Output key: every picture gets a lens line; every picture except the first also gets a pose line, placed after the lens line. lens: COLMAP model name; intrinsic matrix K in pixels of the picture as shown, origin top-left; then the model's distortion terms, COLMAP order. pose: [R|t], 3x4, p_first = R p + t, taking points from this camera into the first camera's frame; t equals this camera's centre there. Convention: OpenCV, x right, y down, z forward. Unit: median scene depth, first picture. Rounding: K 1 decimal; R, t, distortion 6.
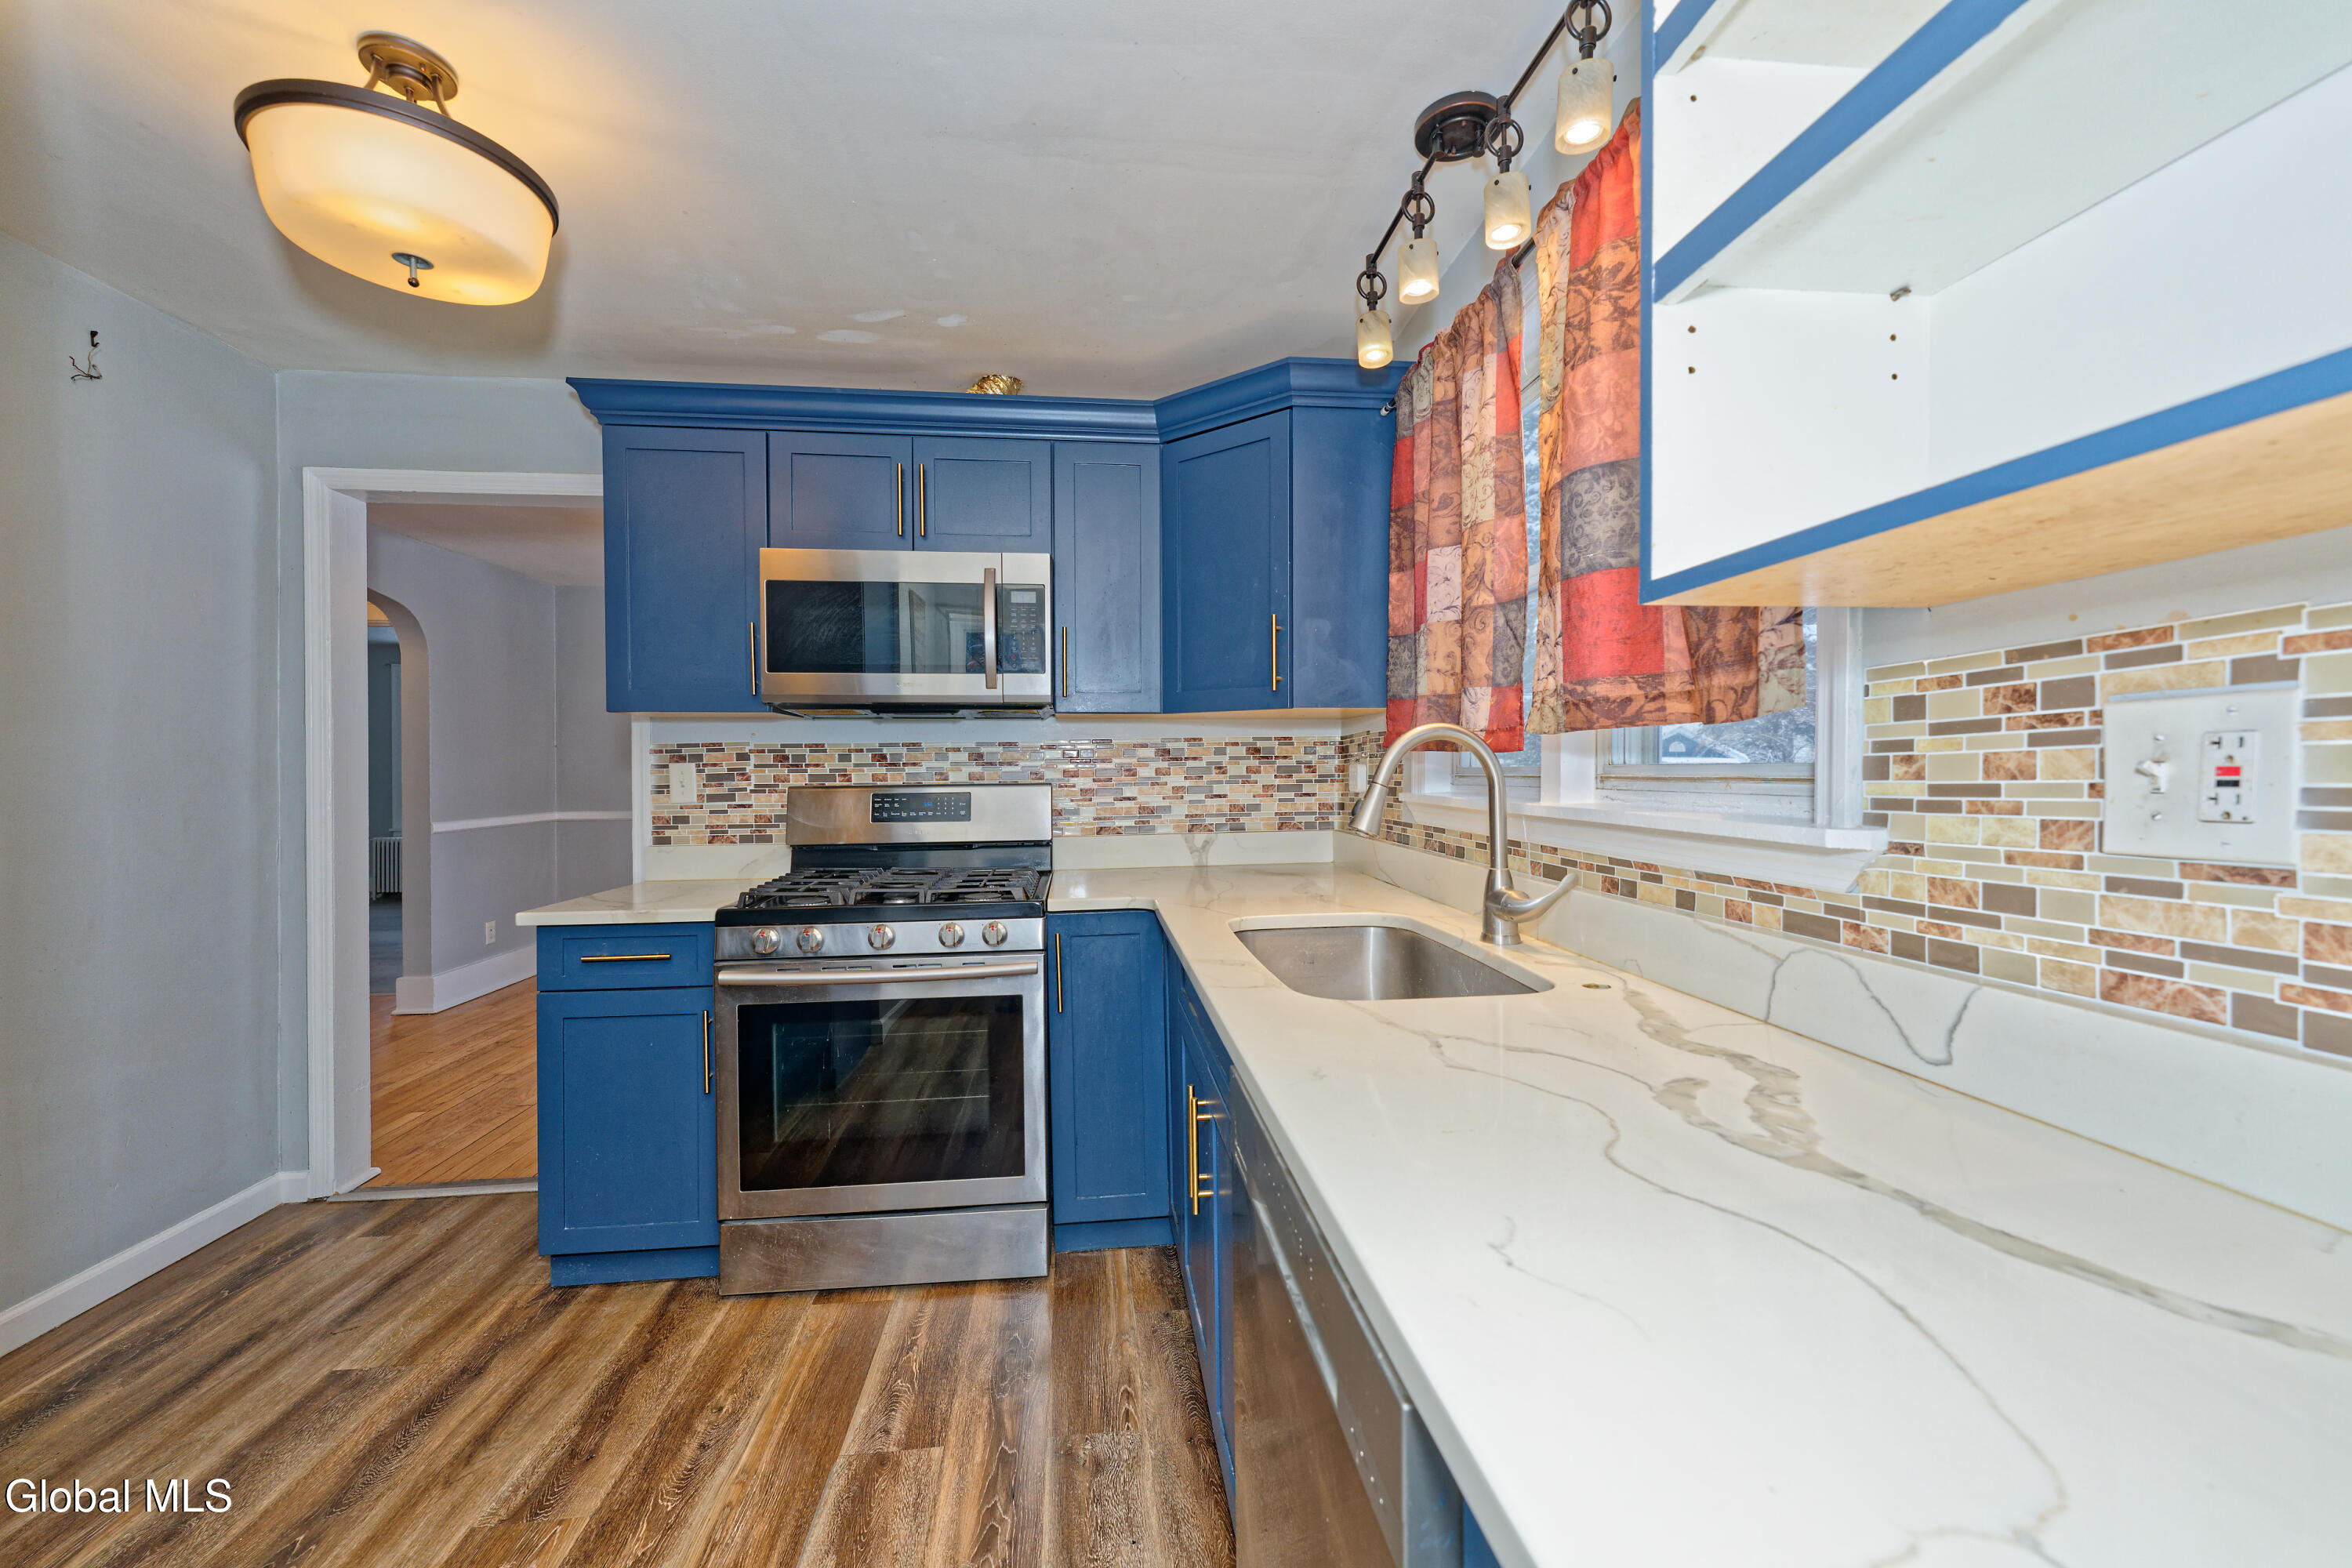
lens RADIAL K [[944.0, 0, 1191.4], [0, 944.0, 781.3], [0, 0, 1]] dist [0.008259, -0.000206]
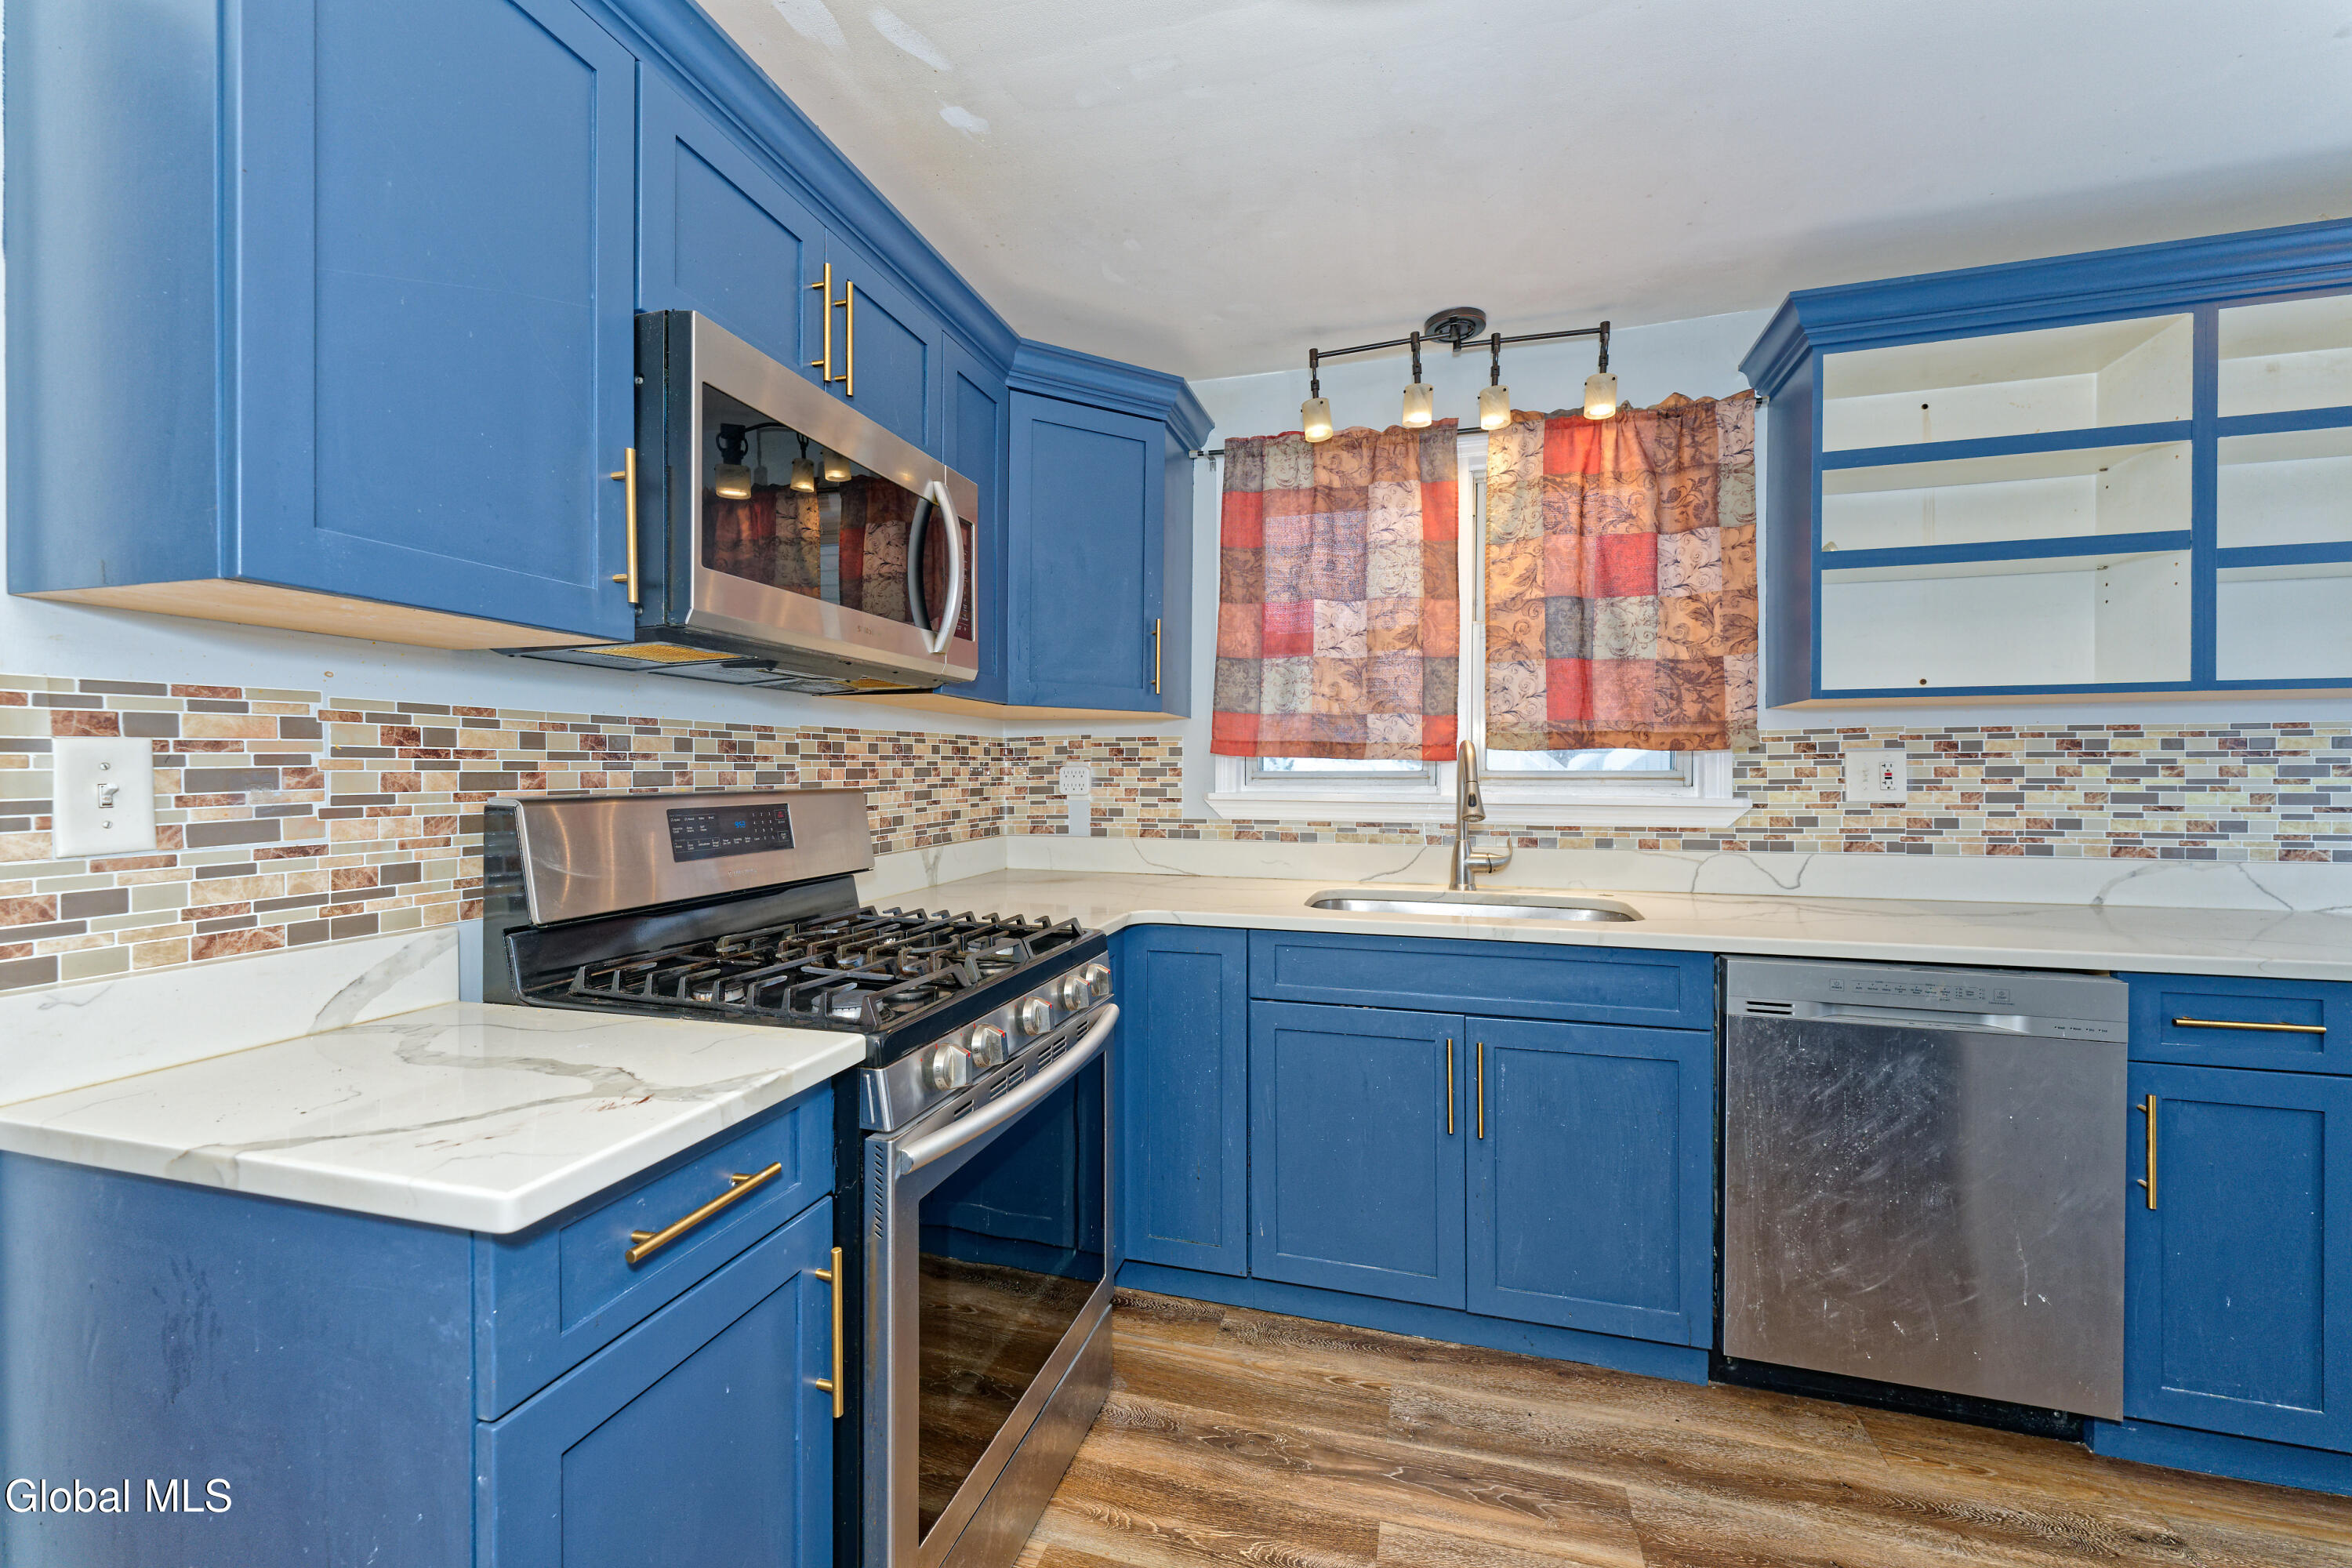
lens RADIAL K [[935.3, 0, 1159.5], [0, 935.3, 780.3], [0, 0, 1]] dist [0.001897, -0.000077]
pose [[0.382910, -0.000602, 0.923785, -1.656239], [0.007275, 0.999971, -0.002364, -0.000409], [-0.923757, 0.007625, 0.382903, 1.210389]]
